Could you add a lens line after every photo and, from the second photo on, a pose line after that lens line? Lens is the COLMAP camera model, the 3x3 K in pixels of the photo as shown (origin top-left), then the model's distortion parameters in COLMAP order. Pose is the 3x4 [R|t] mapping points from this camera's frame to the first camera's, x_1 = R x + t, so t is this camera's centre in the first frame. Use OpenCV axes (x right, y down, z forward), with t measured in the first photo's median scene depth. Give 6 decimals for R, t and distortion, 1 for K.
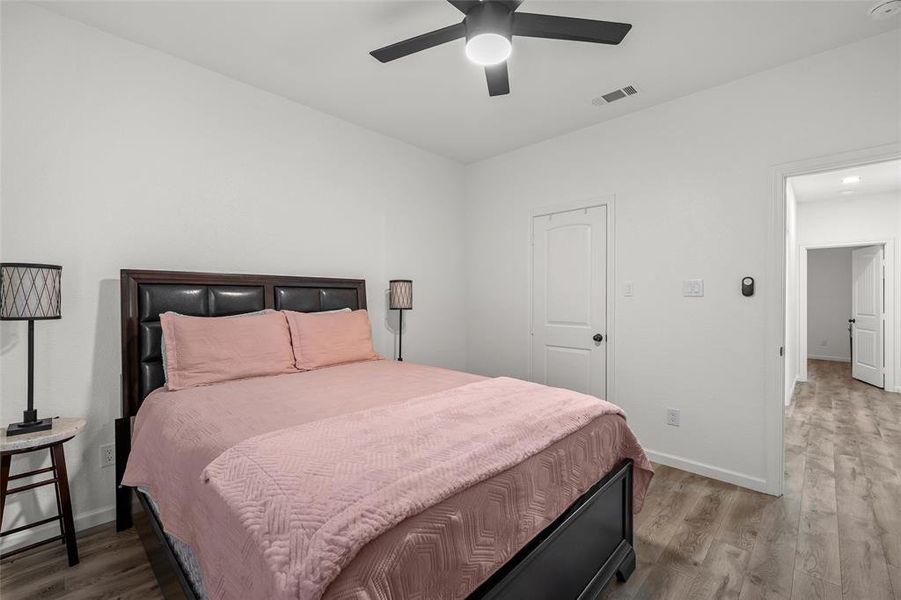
lens RADIAL K [[382.6, 0, 449.0], [0, 382.6, 296.6], [0, 0, 1]] dist [-0.001290, -0.000226]
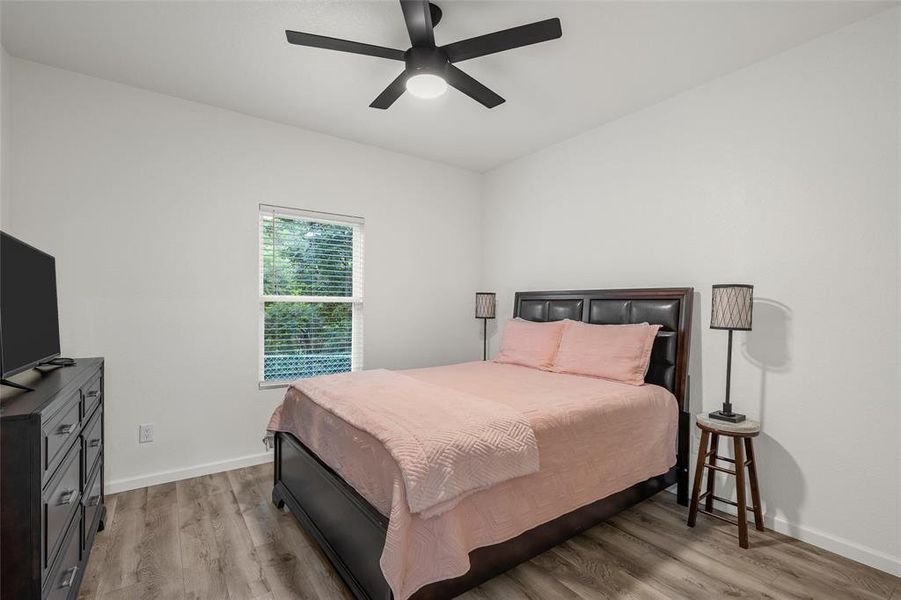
lens RADIAL K [[401.1, 0, 451.6], [0, 401.1, 302.8], [0, 0, 1]] dist [0.000921, -0.000028]
pose [[-0.180288, -0.016761, -0.983471, 0.719810], [-0.010186, 0.999833, -0.015172, 0.004640], [0.983561, 0.007283, -0.180428, 0.747683]]
